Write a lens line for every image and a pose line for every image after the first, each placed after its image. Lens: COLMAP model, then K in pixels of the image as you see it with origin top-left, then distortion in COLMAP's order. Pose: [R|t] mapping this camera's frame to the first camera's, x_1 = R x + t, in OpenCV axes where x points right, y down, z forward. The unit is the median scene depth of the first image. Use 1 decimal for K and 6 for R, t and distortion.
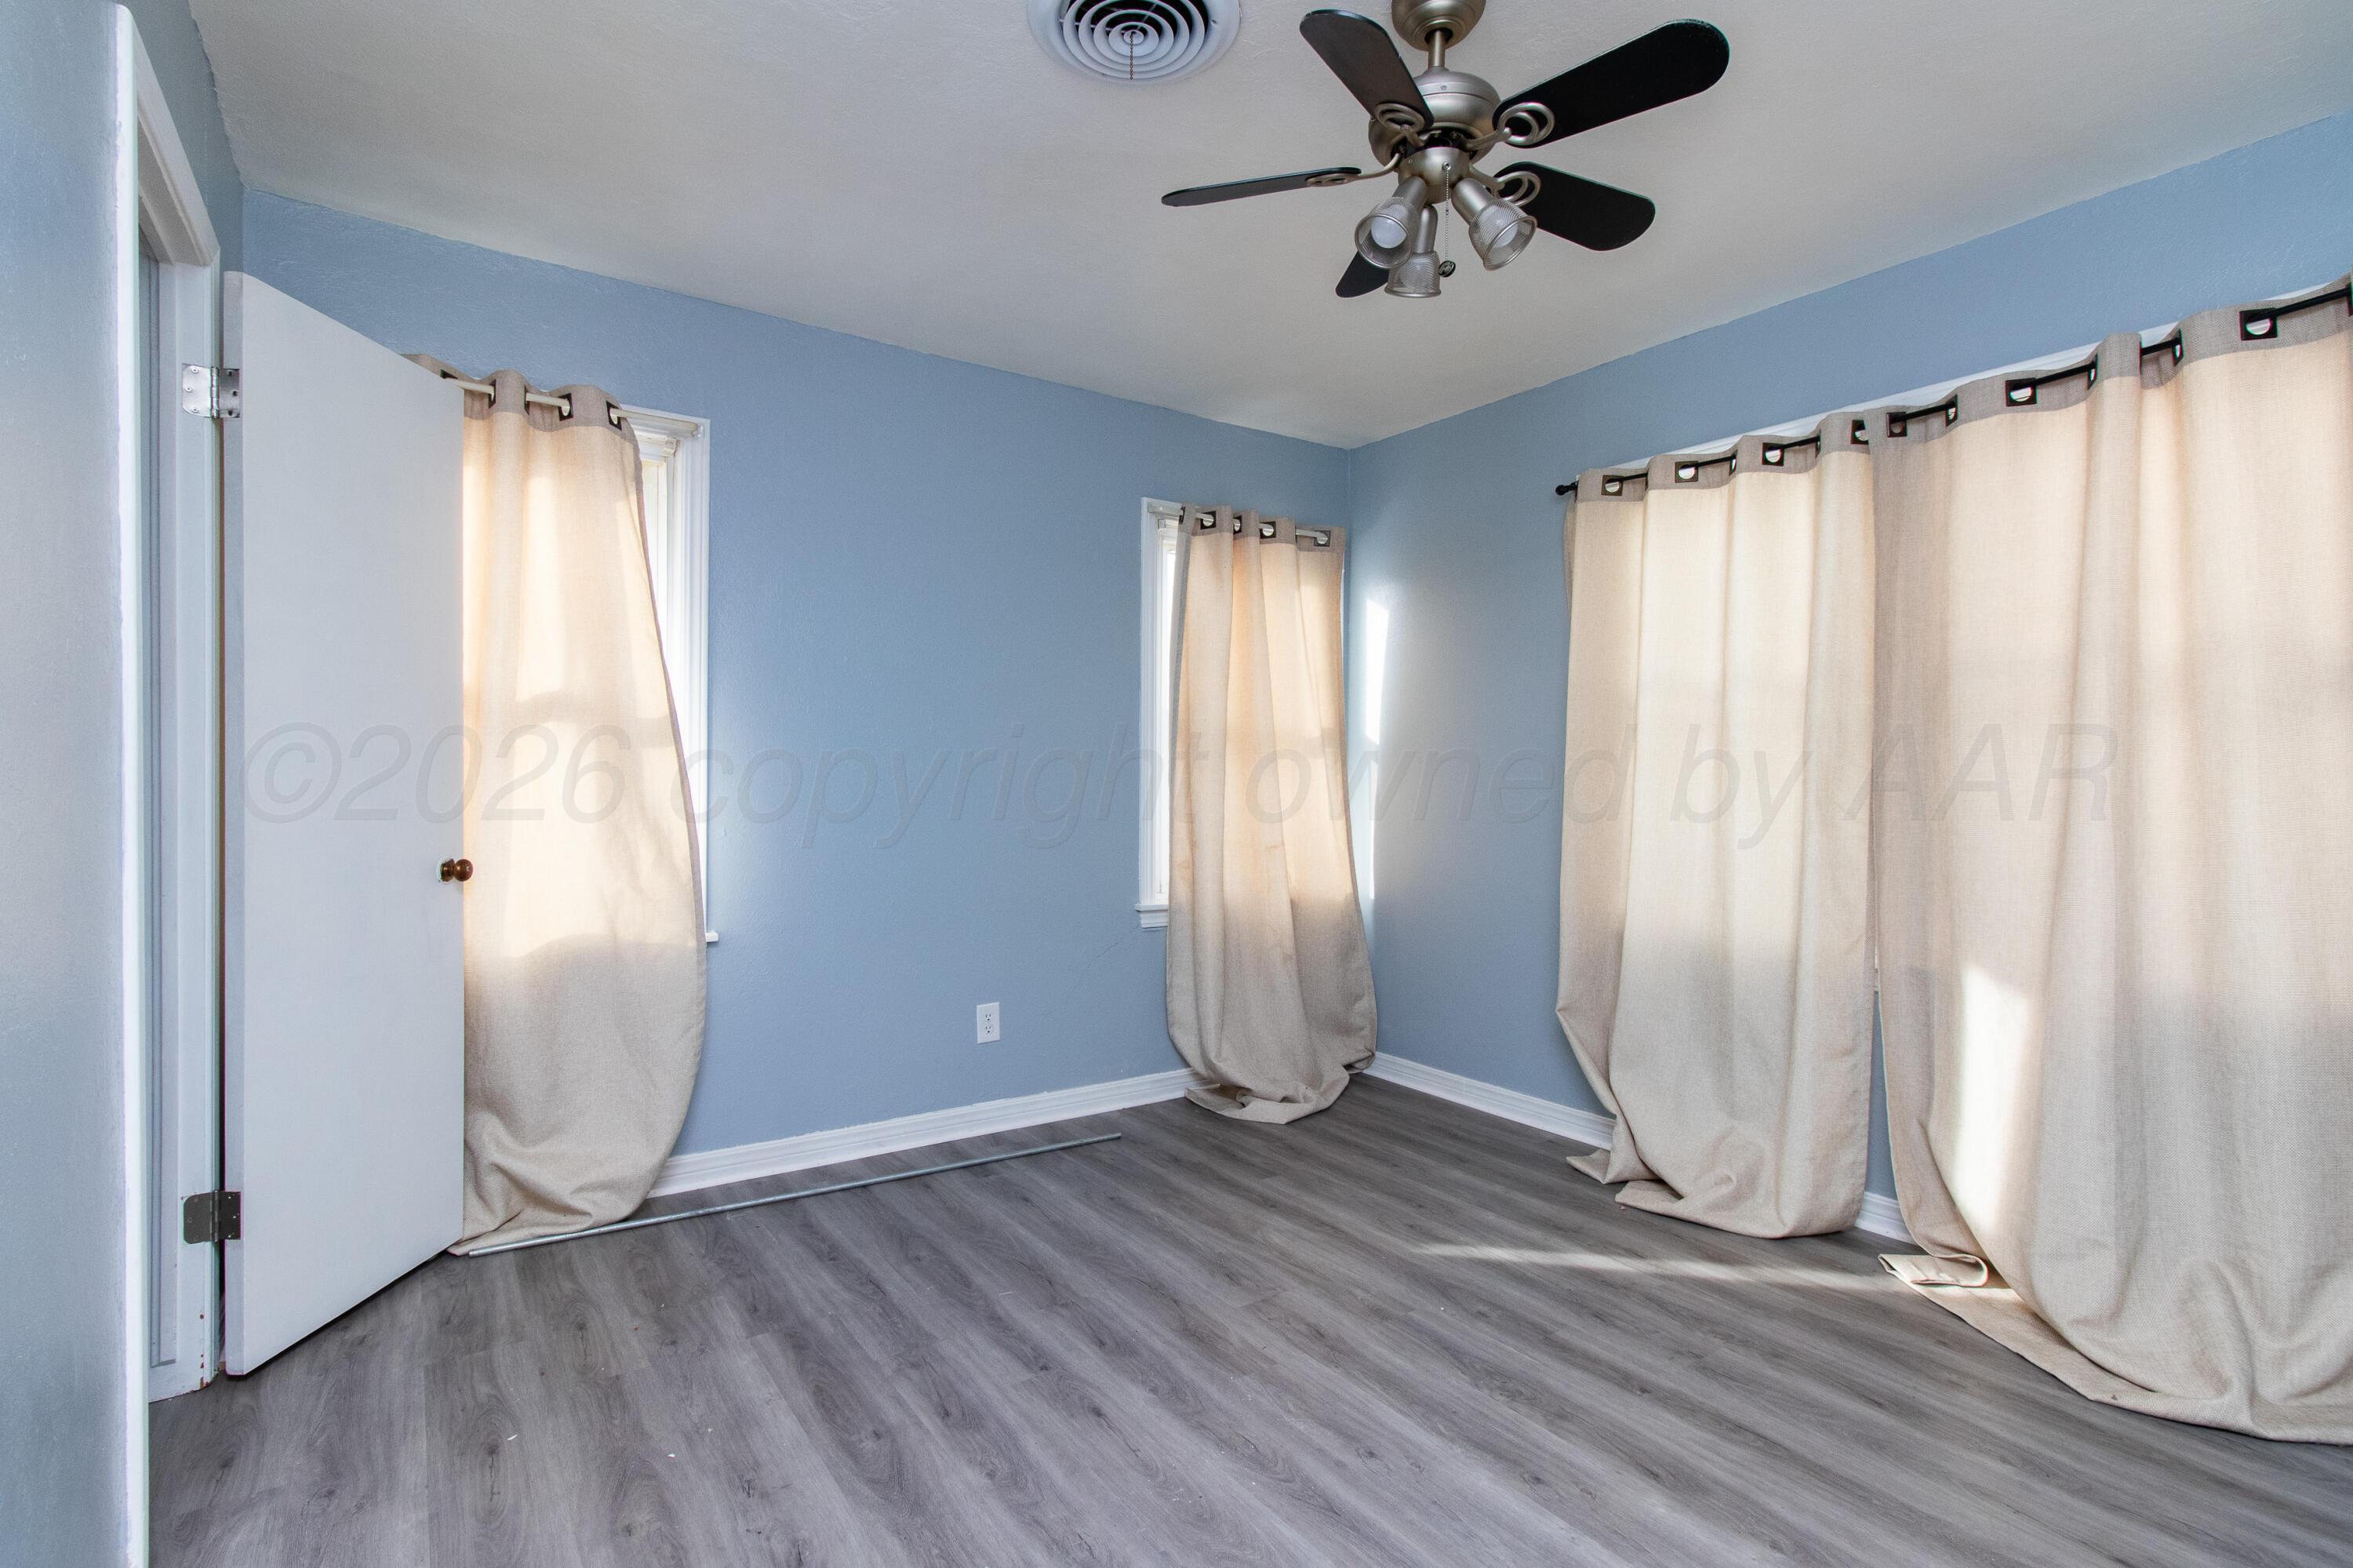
lens RADIAL K [[1094.9, 0, 1142.1], [0, 1094.9, 774.9], [0, 0, 1]] dist [0.003646, 0.000197]
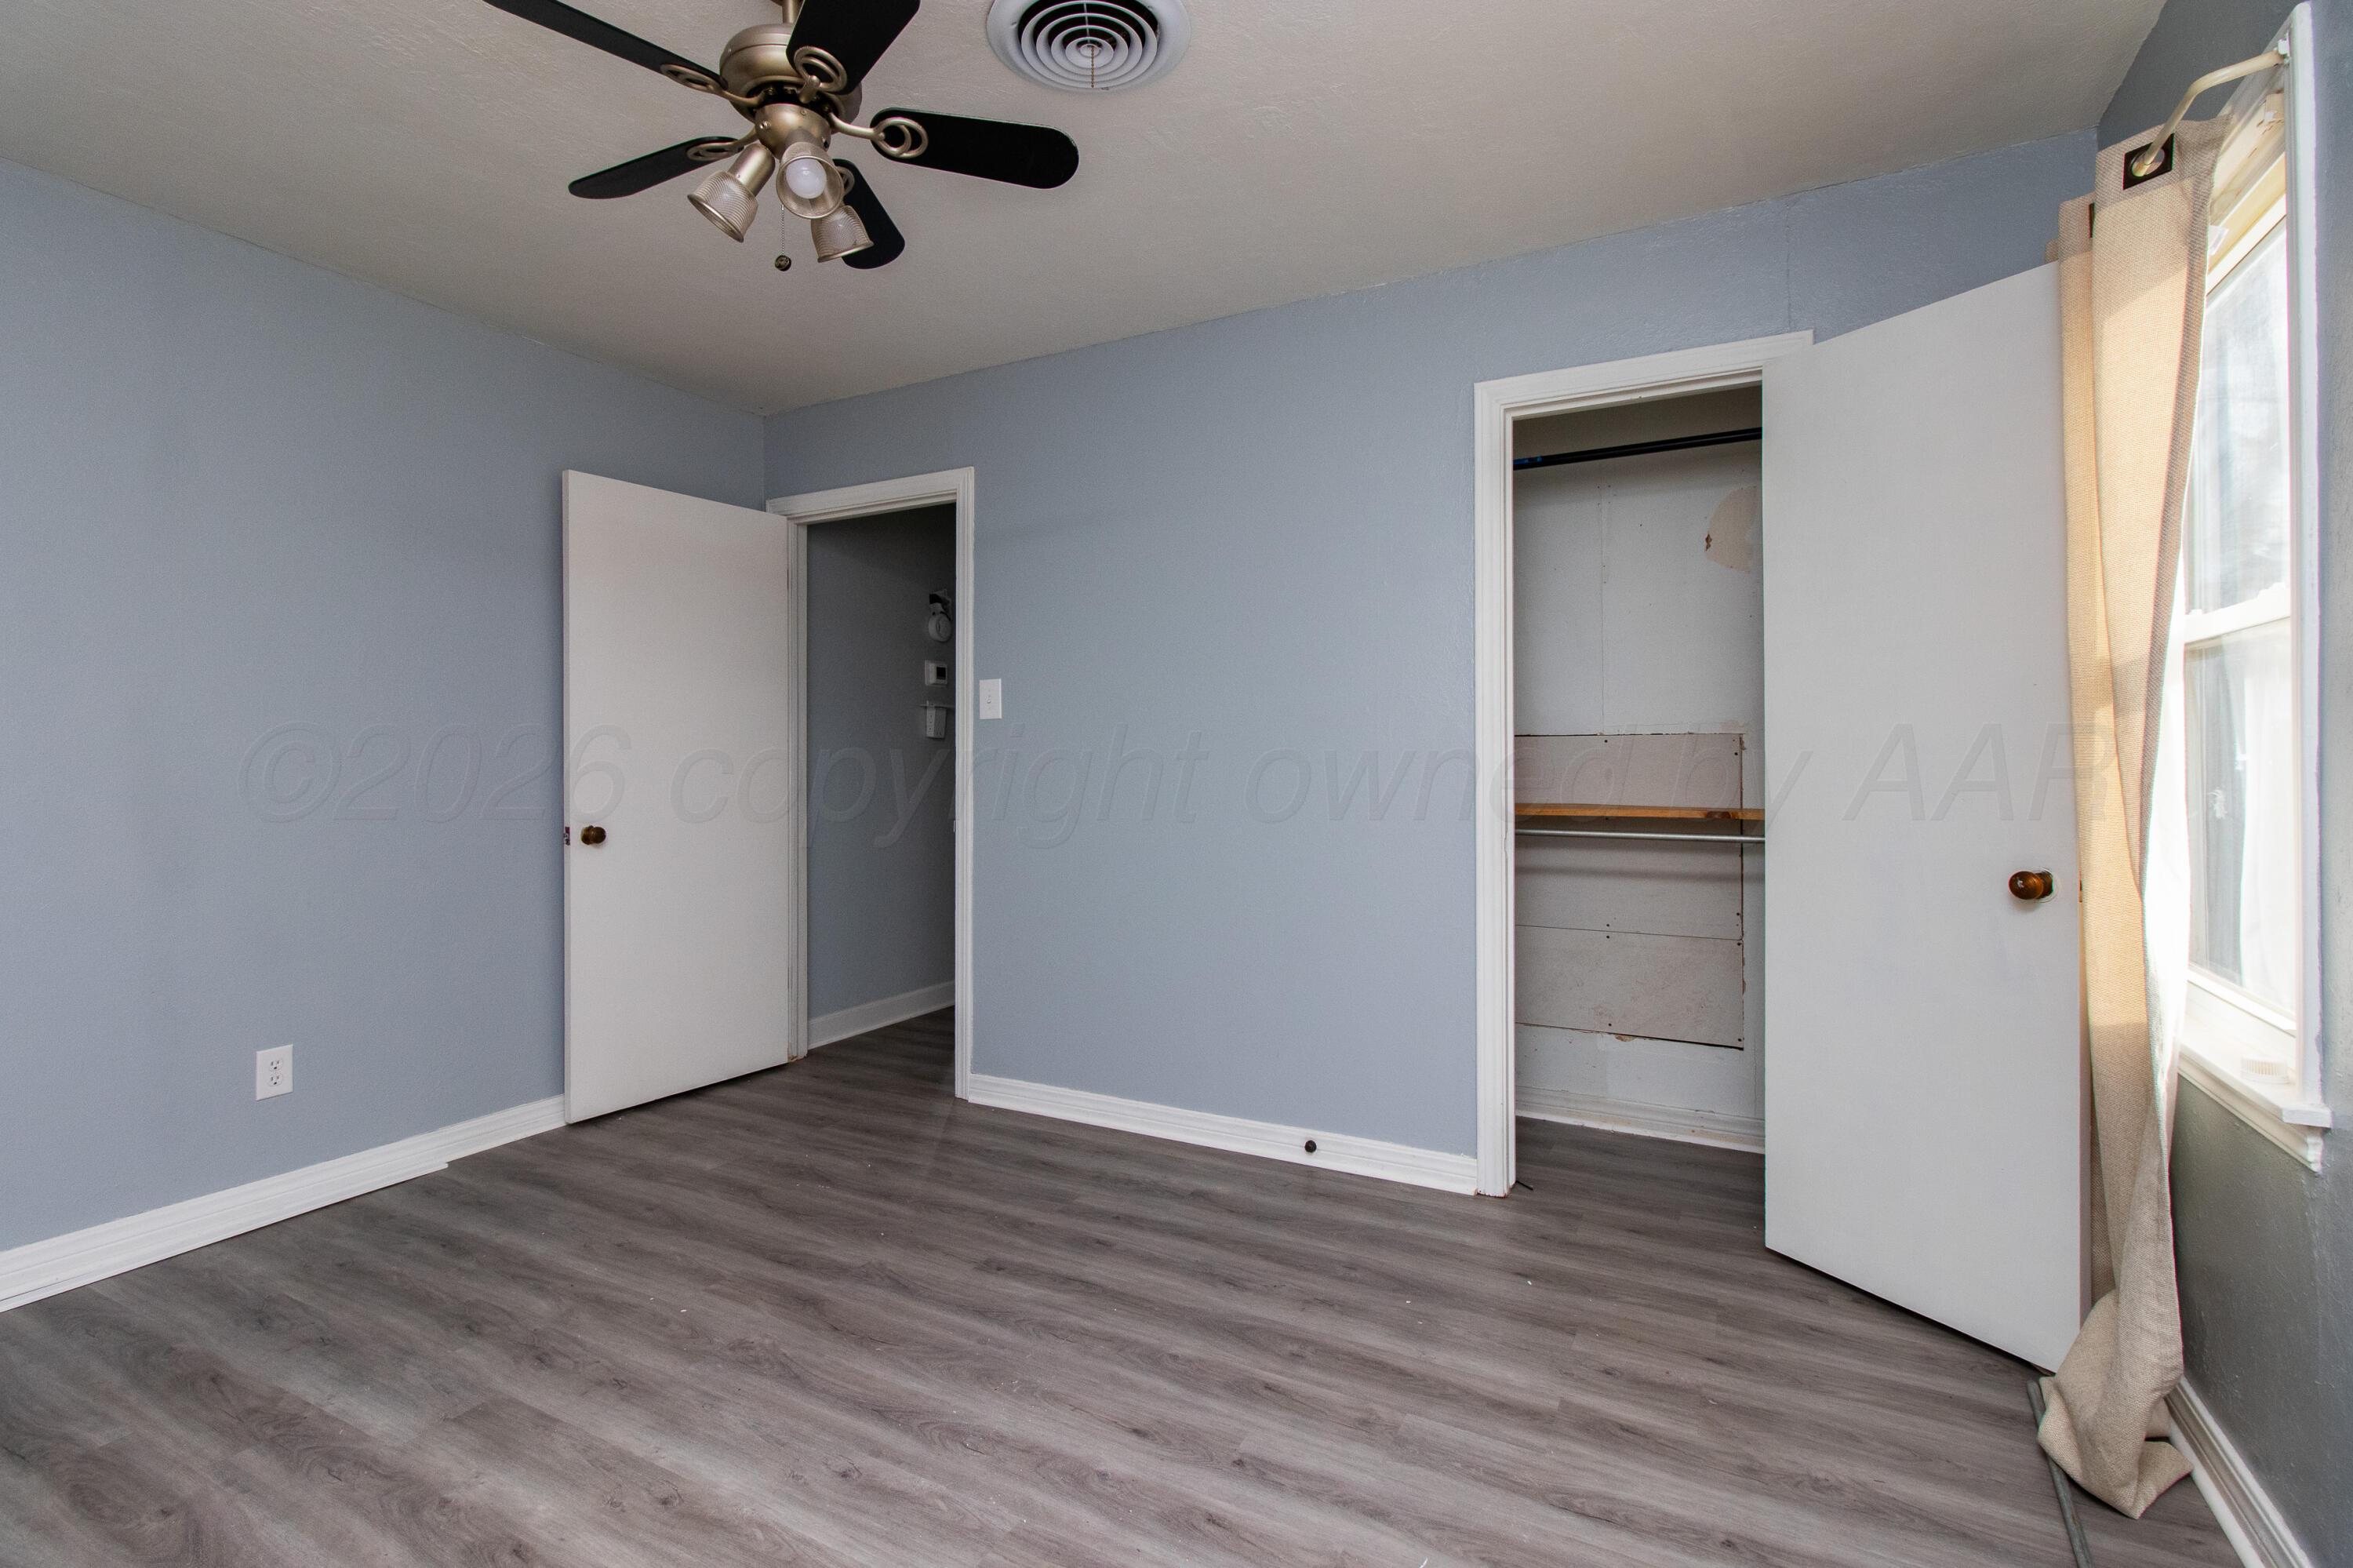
lens RADIAL K [[1094.9, 0, 1142.1], [0, 1094.9, 774.9], [0, 0, 1]] dist [0.003646, 0.000197]
pose [[-0.887365, 0.000270, -0.461067, 0.378743], [-0.006108, 0.999905, 0.012342, 0.003282], [0.461027, 0.013768, -0.887279, 1.769536]]
